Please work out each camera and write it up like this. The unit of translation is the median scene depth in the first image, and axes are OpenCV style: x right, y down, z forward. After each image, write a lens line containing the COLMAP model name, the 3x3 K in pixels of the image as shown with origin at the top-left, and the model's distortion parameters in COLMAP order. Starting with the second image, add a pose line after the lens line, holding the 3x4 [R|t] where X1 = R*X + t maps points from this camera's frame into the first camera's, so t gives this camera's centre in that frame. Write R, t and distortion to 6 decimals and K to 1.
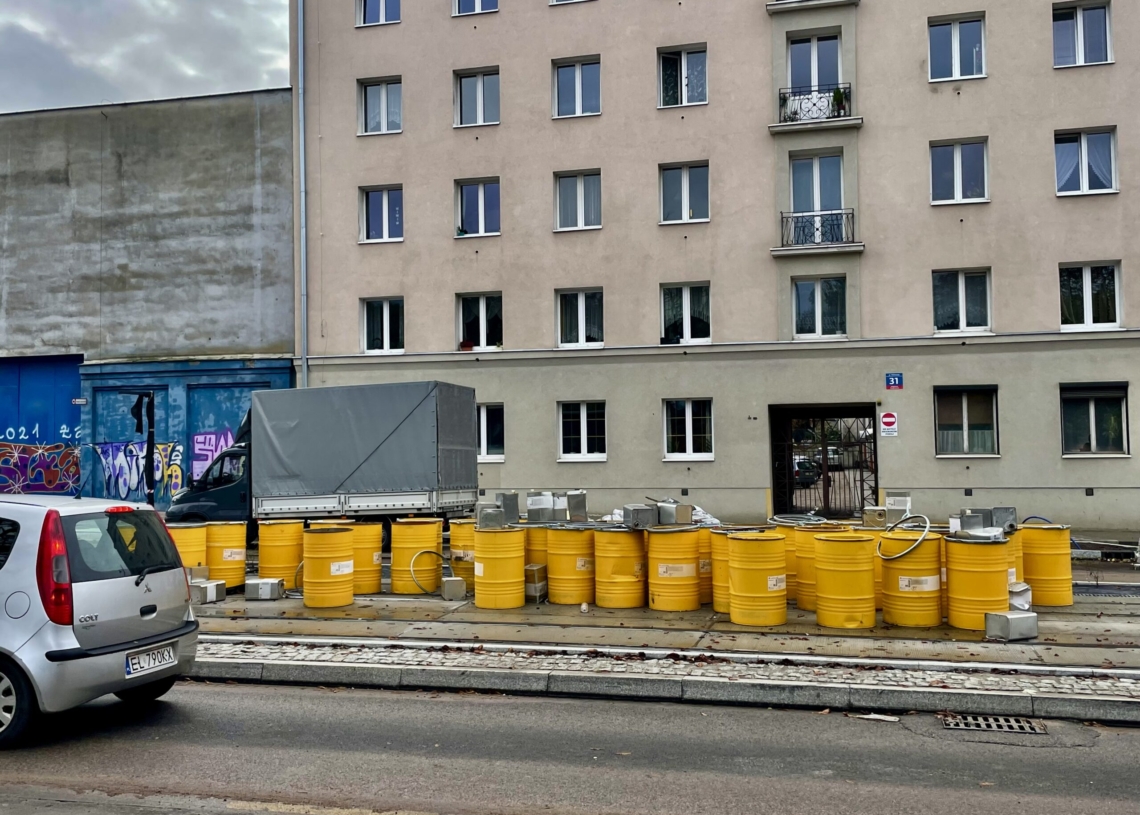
lens RADIAL K [[1175.1, 0, 578.6], [0, 1175.1, 396.9], [0, 0, 1]] dist [0.046606, 0.000000]
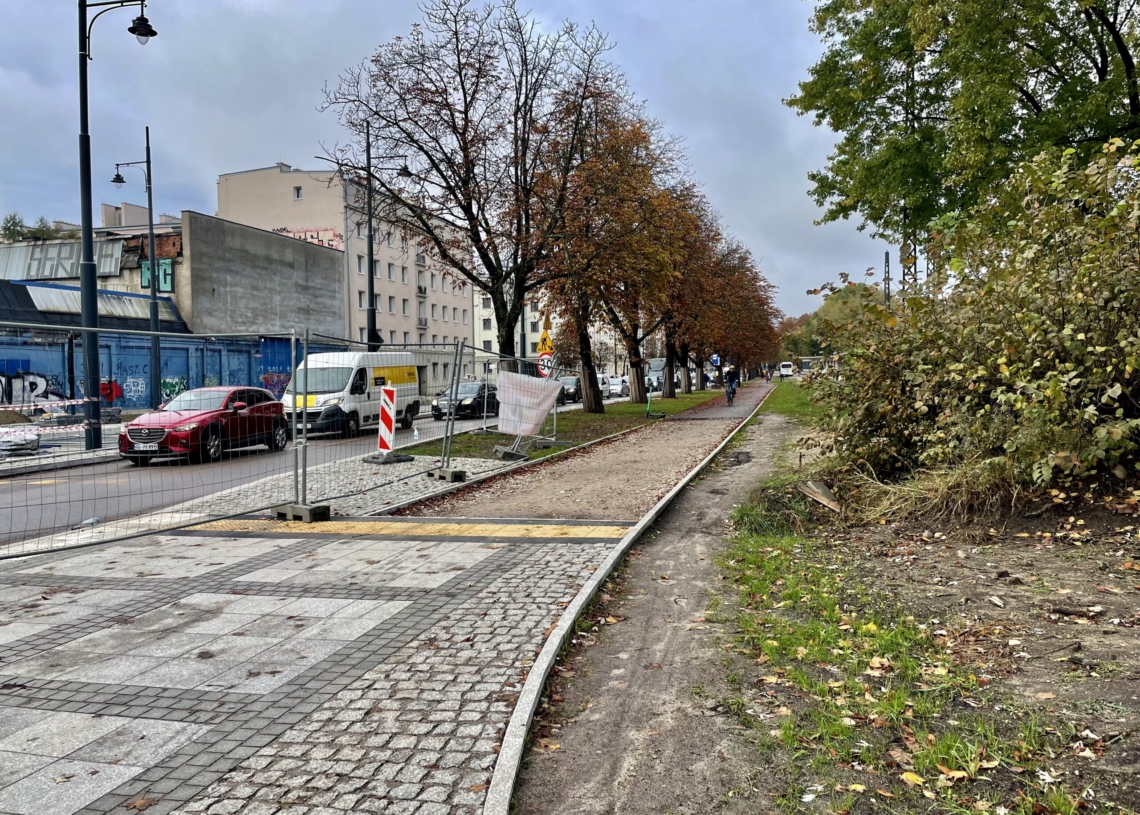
lens RADIAL K [[884.3, 0, 568.8], [0, 884.3, 405.6], [0, 0, 1]] dist [-0.003704, -0.007068]
pose [[-0.019799, -0.027125, 0.999436, -2.335806], [-0.032015, 0.999136, 0.026483, 0.038722], [-0.999291, -0.031473, -0.020650, 0.465810]]
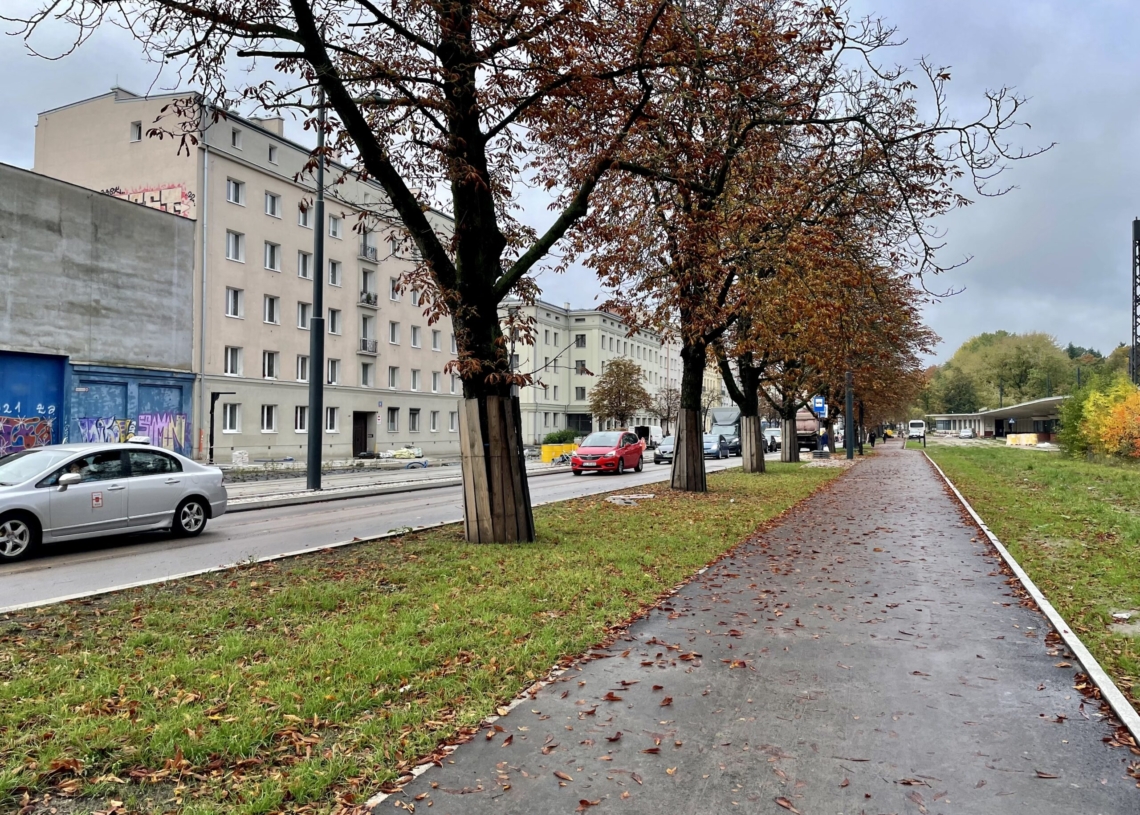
lens RADIAL K [[884.3, 0, 573.1], [0, 884.3, 405.9], [0, 0, 1]] dist [-0.003704, -0.007068]
pose [[0.096113, 0.037115, 0.994678, -1.436967], [-0.050478, 0.998201, -0.032369, 0.028522], [-0.994090, -0.047098, 0.097814, 0.285815]]
